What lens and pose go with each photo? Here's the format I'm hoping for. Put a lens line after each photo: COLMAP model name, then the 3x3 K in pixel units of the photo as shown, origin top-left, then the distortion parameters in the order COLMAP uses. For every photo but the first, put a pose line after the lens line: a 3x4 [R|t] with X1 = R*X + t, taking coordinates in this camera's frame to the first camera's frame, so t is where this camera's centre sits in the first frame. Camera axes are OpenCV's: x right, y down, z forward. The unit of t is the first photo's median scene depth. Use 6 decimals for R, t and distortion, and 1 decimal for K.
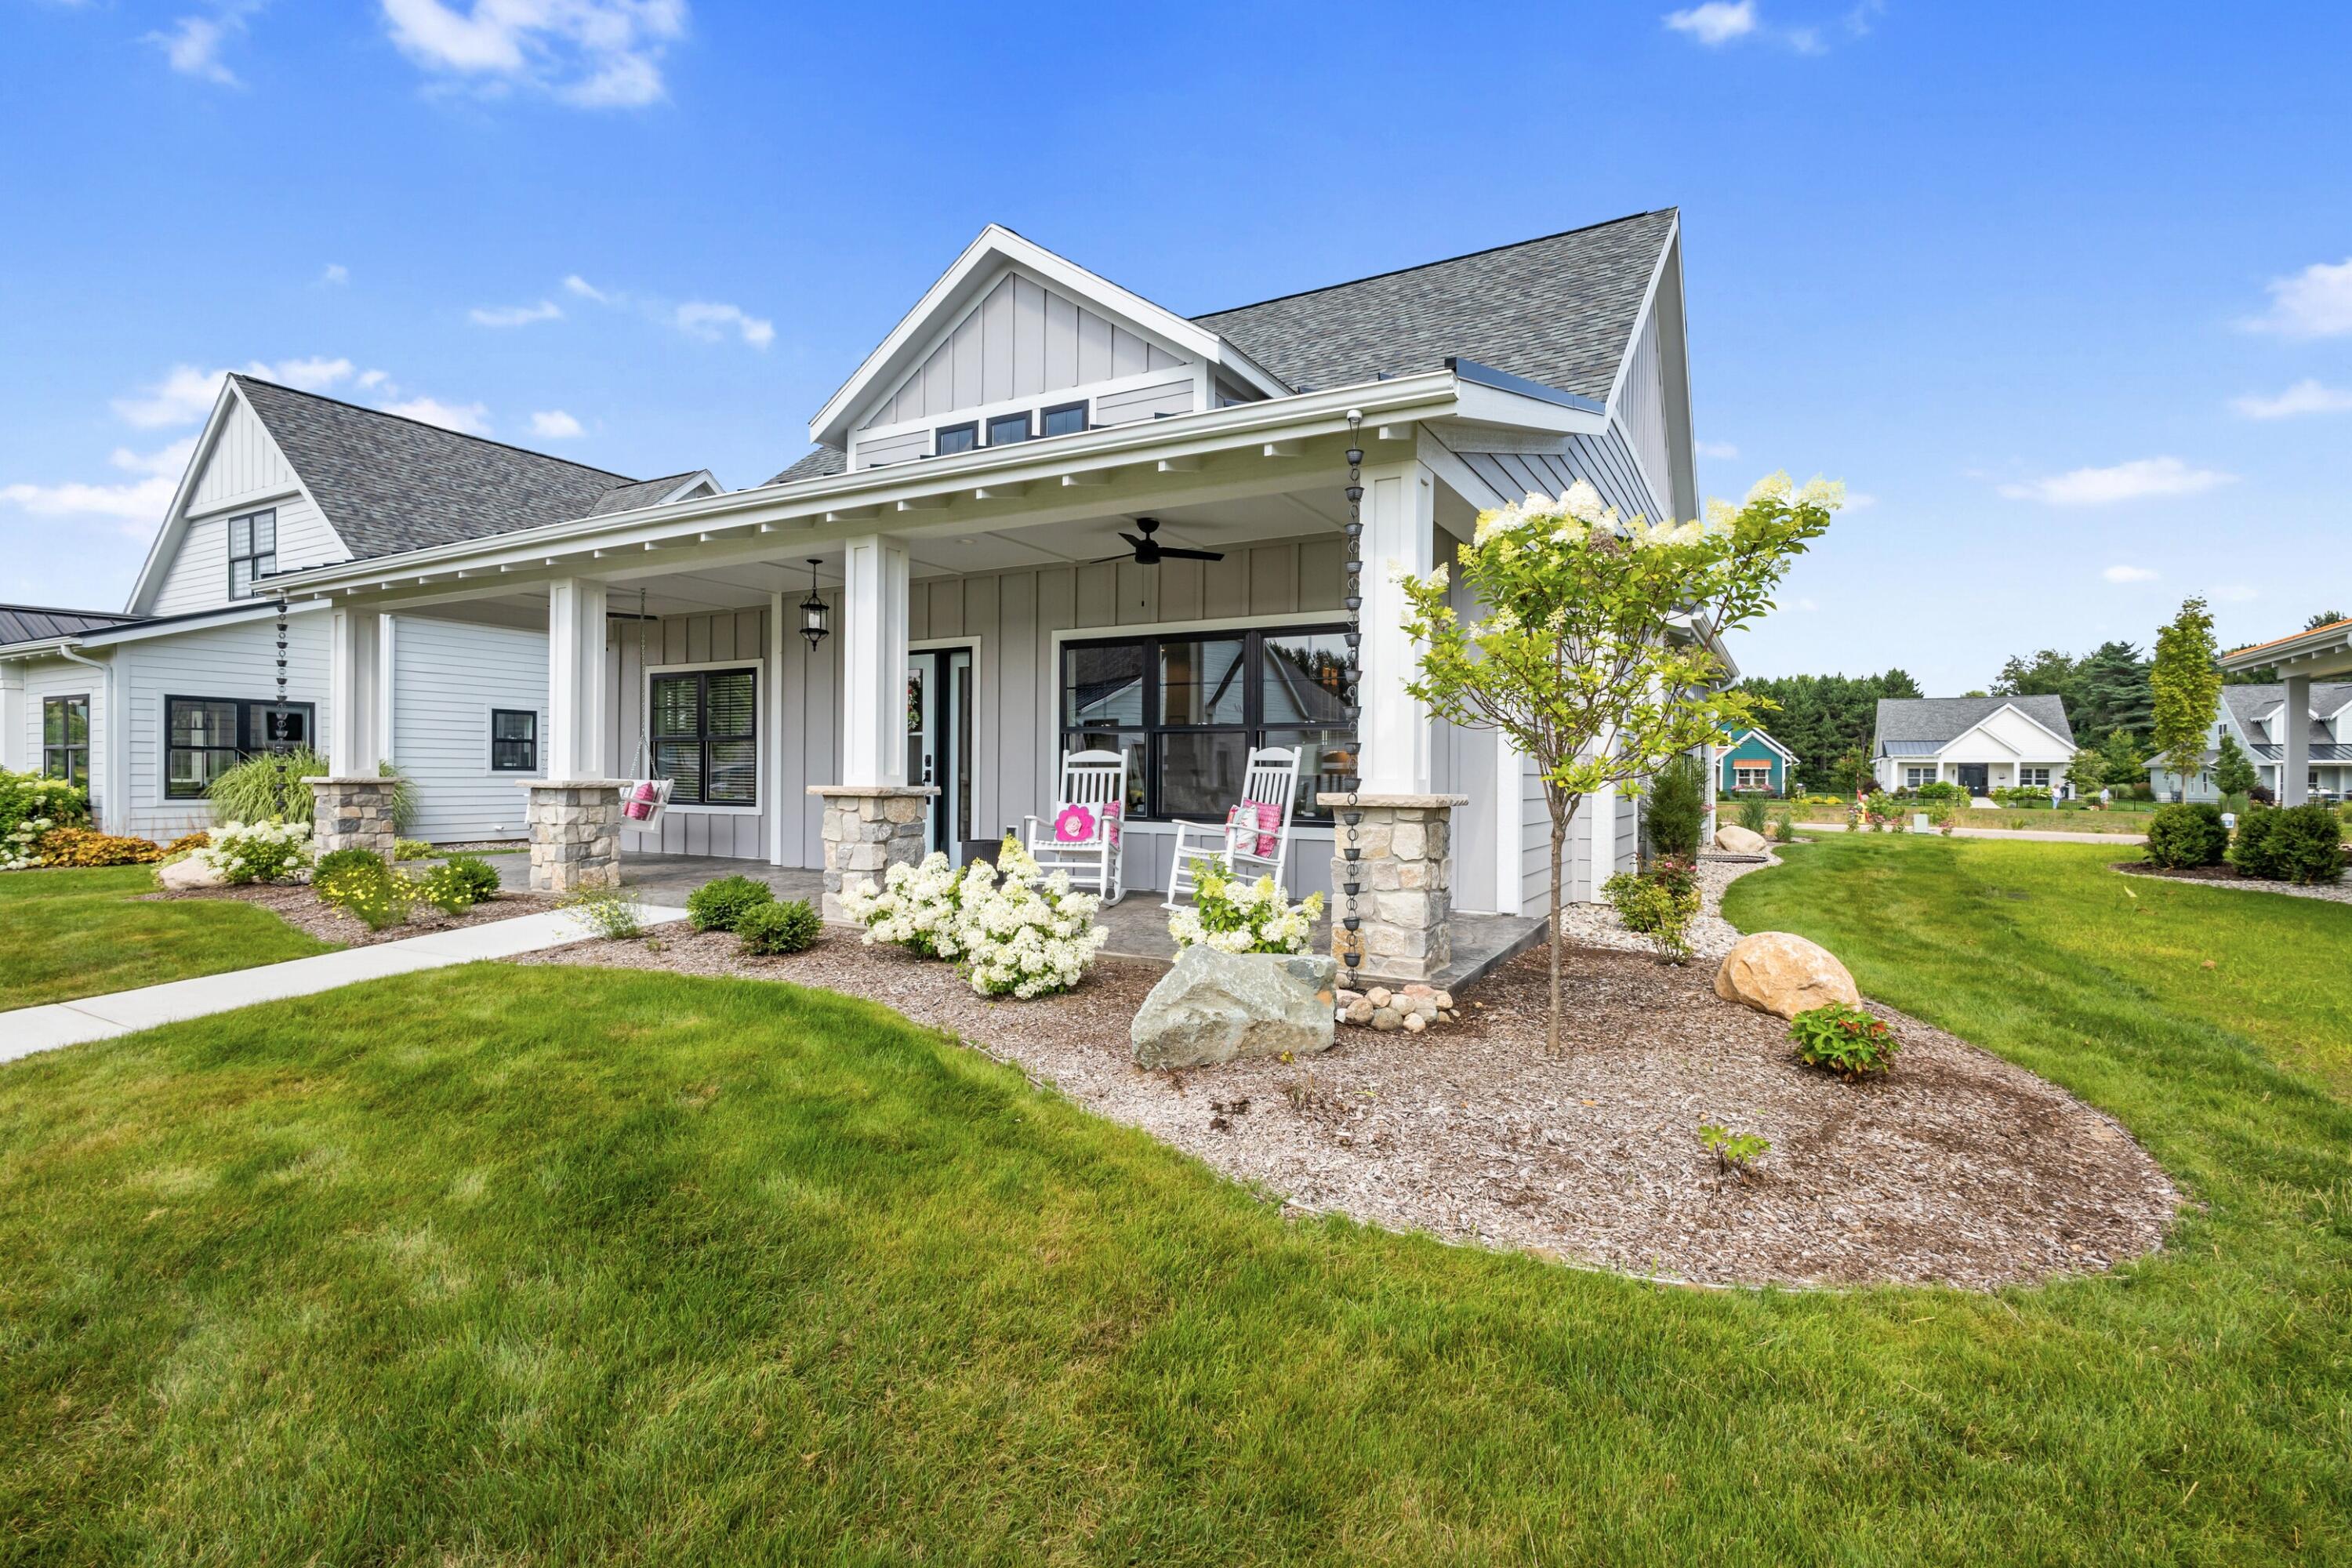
lens RADIAL K [[1085.9, 0, 1190.8], [0, 1085.9, 764.4], [0, 0, 1]] dist [-0.000184, -0.000028]
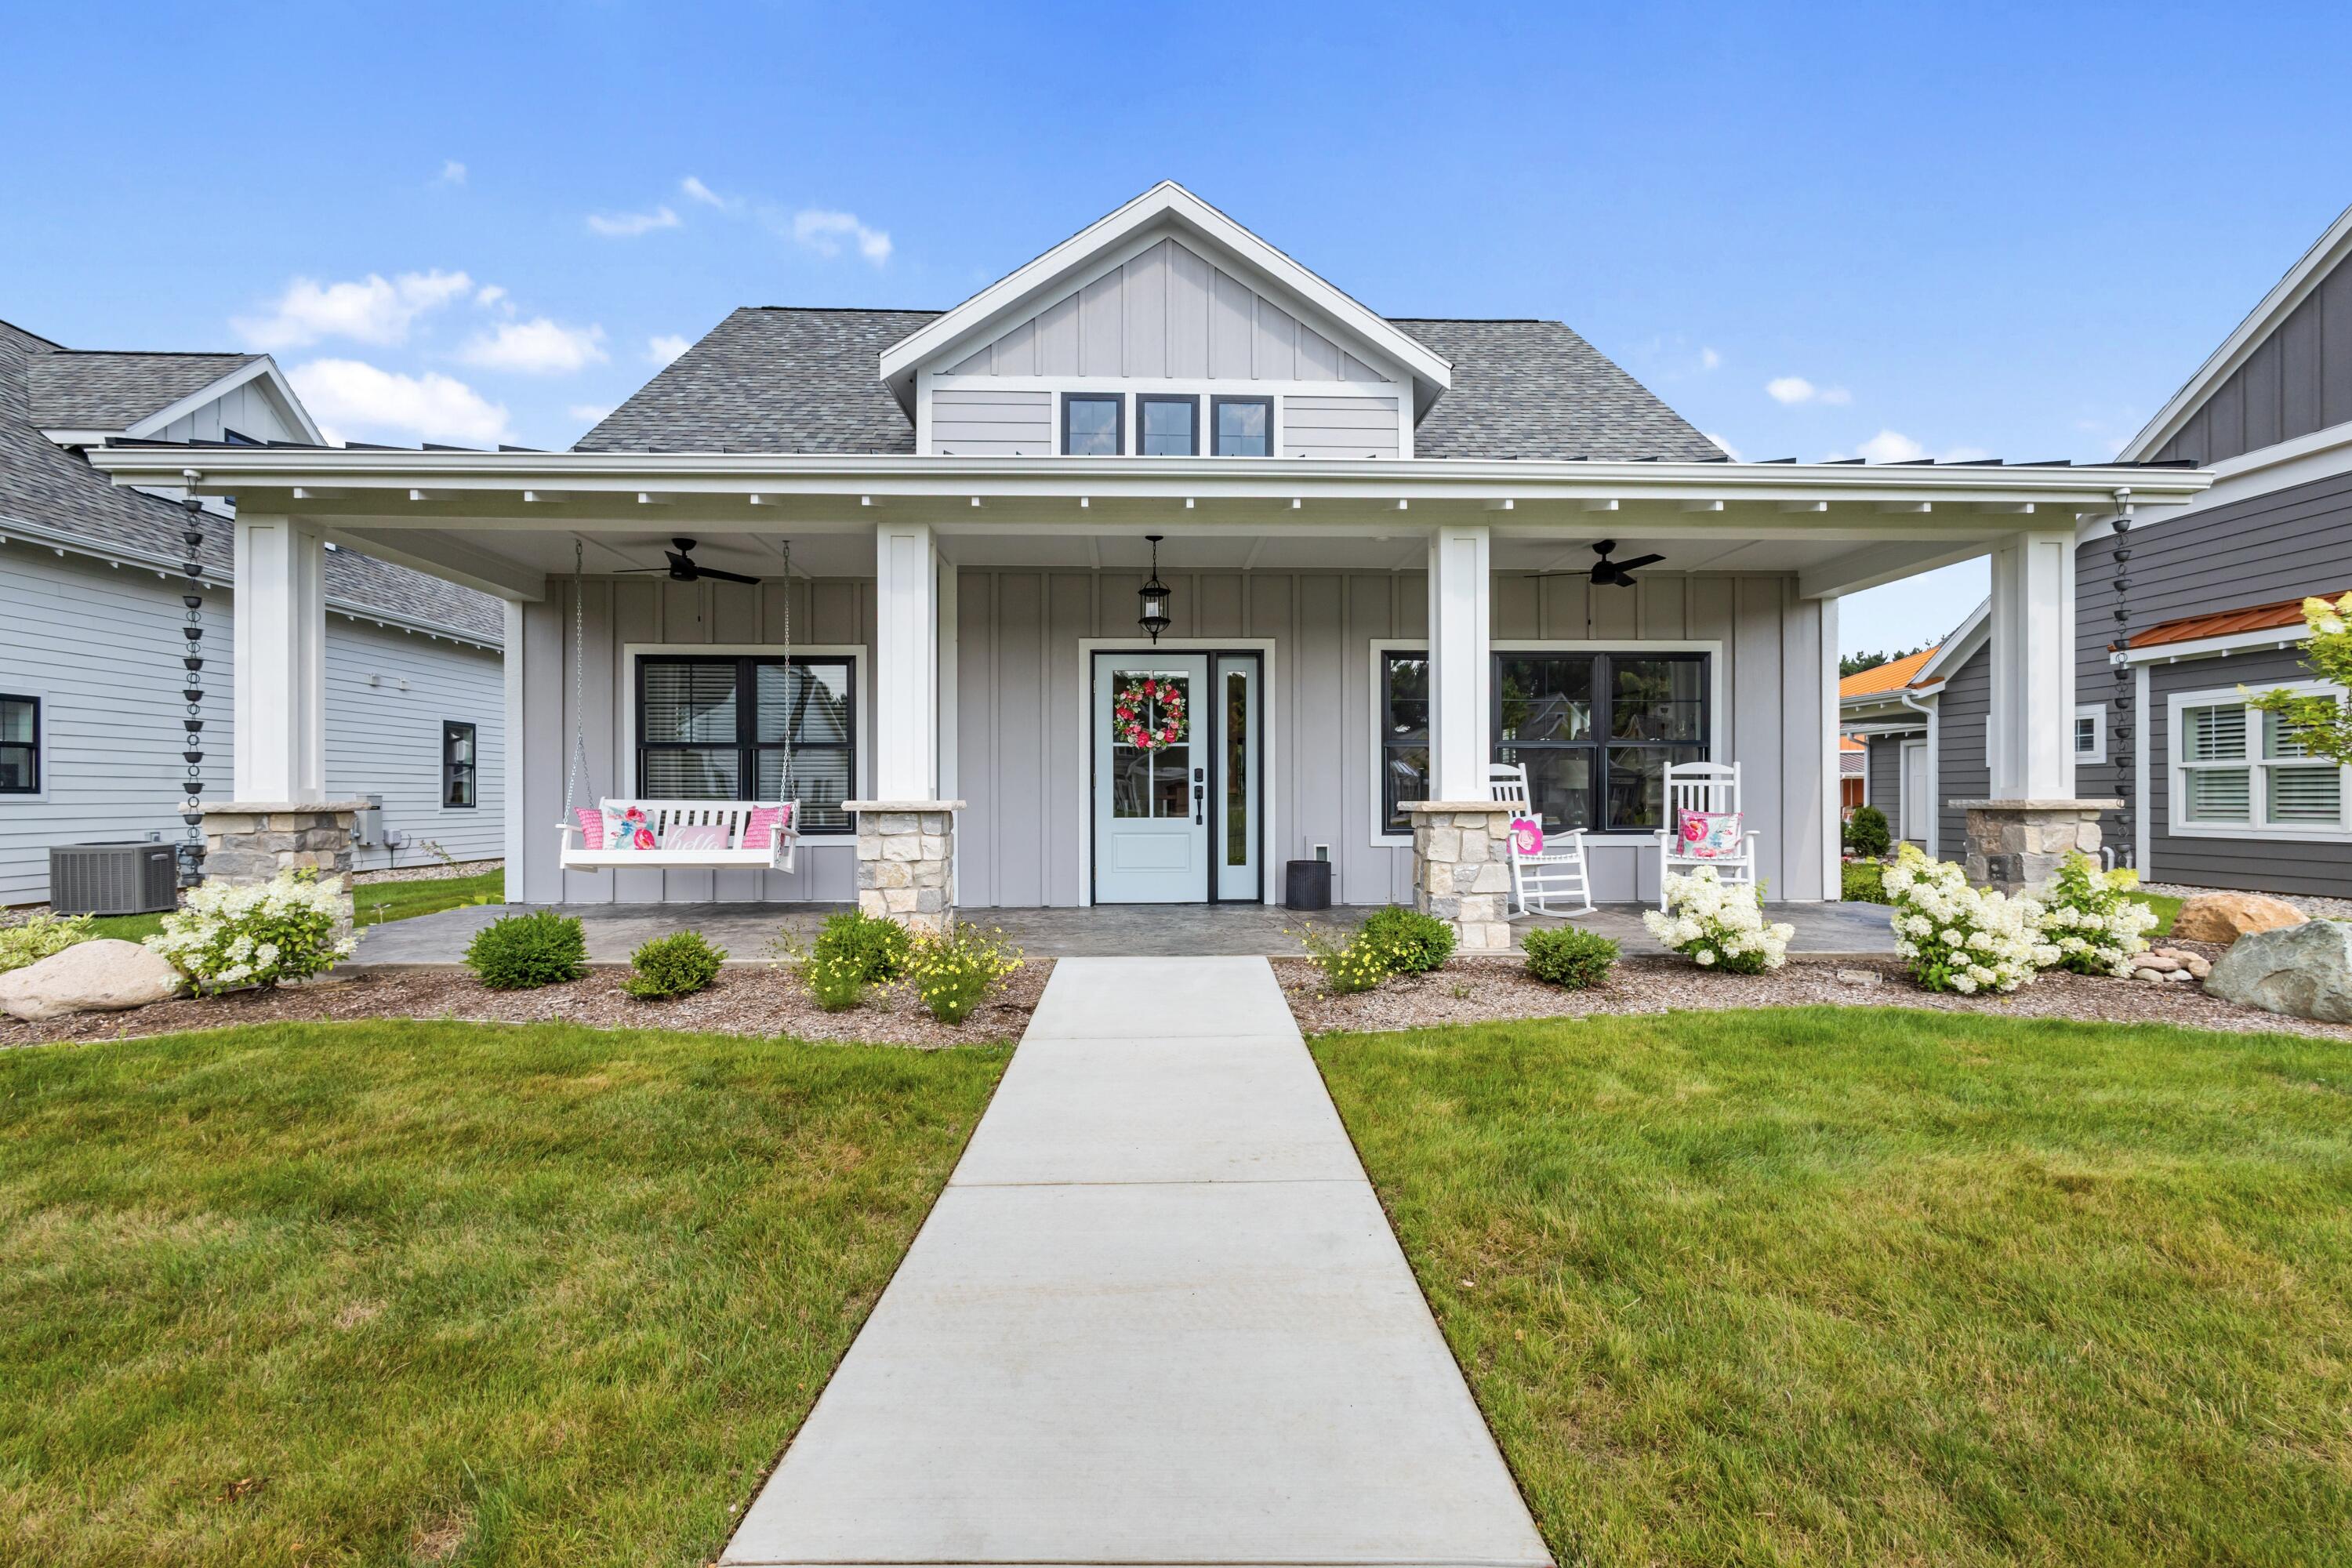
lens RADIAL K [[1075.6, 0, 1176.0], [0, 1075.6, 784.0], [0, 0, 1]] dist [0.006870, -0.000184]
pose [[0.855118, -0.002711, 0.518427, -0.732199], [0.002892, 0.999996, 0.000460, 0.003574], [-0.518426, 0.001106, 0.855122, 0.264218]]
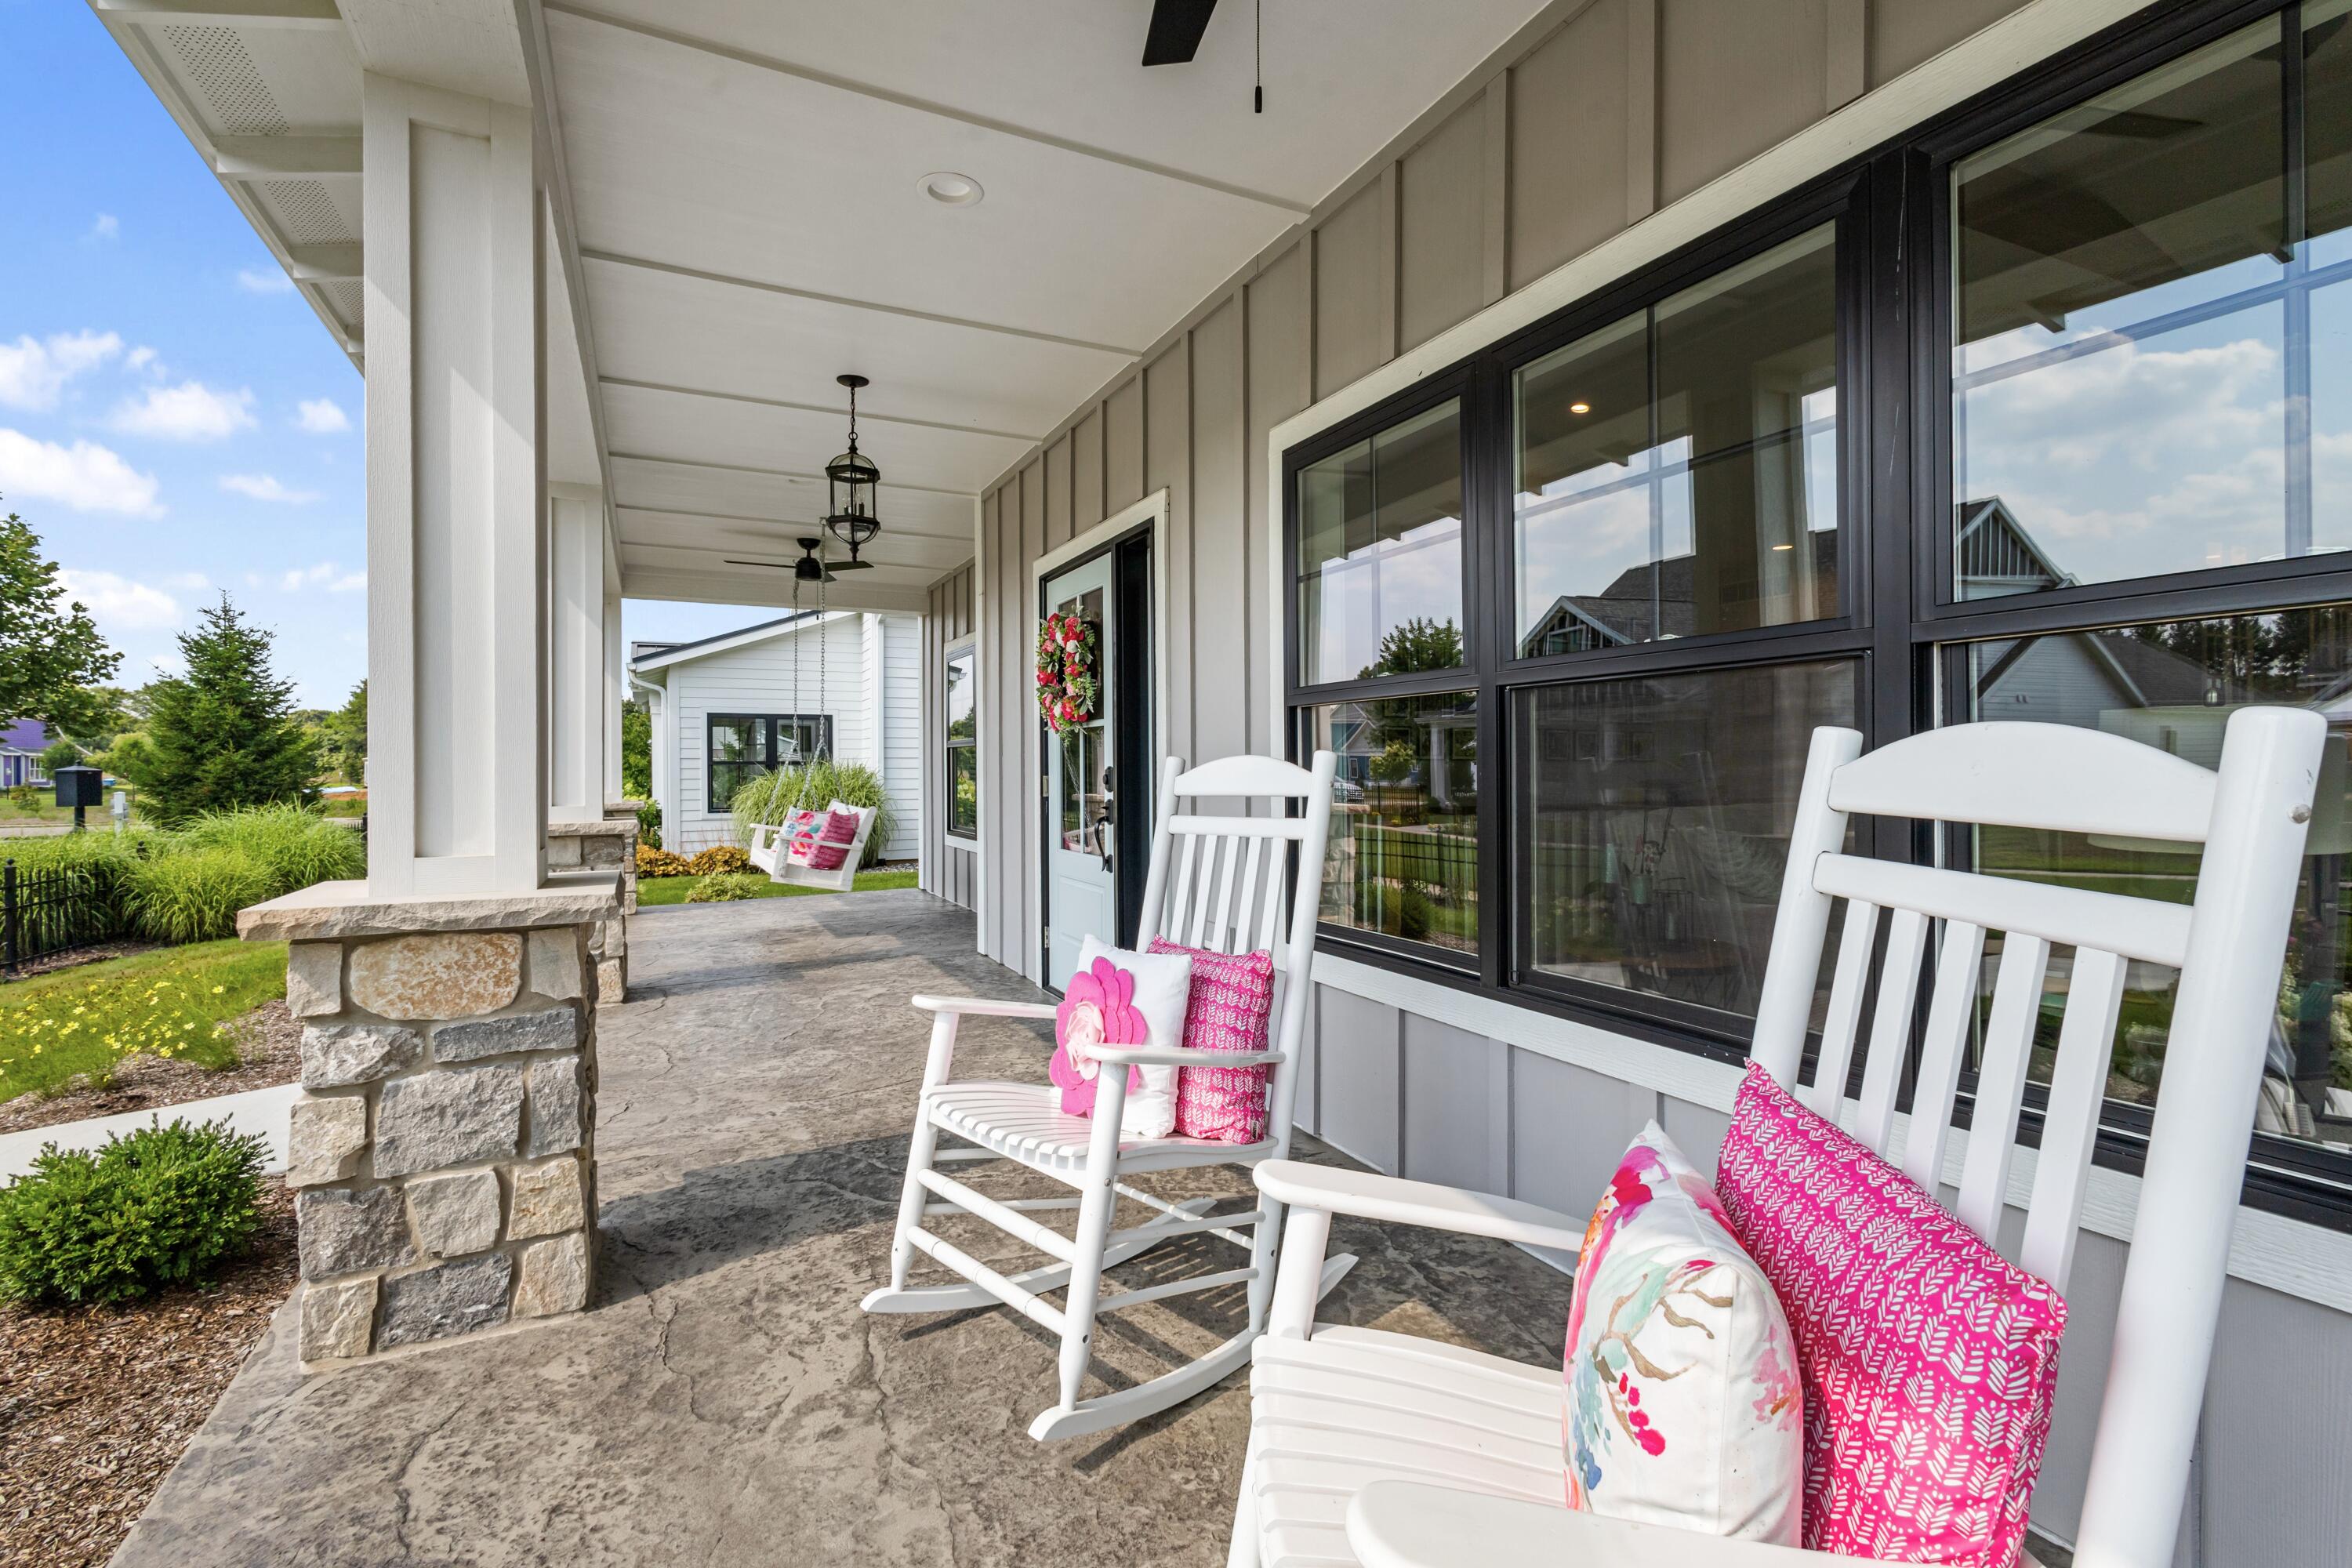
lens RADIAL K [[1085.9, 0, 1190.8], [0, 1085.9, 764.4], [0, 0, 1]] dist [-0.000184, -0.000028]
pose [[0.822541, -0.013478, -0.568546, 0.055139], [0.015288, 0.999882, -0.001585, -0.009168], [0.568500, -0.007388, 0.822650, 0.650207]]
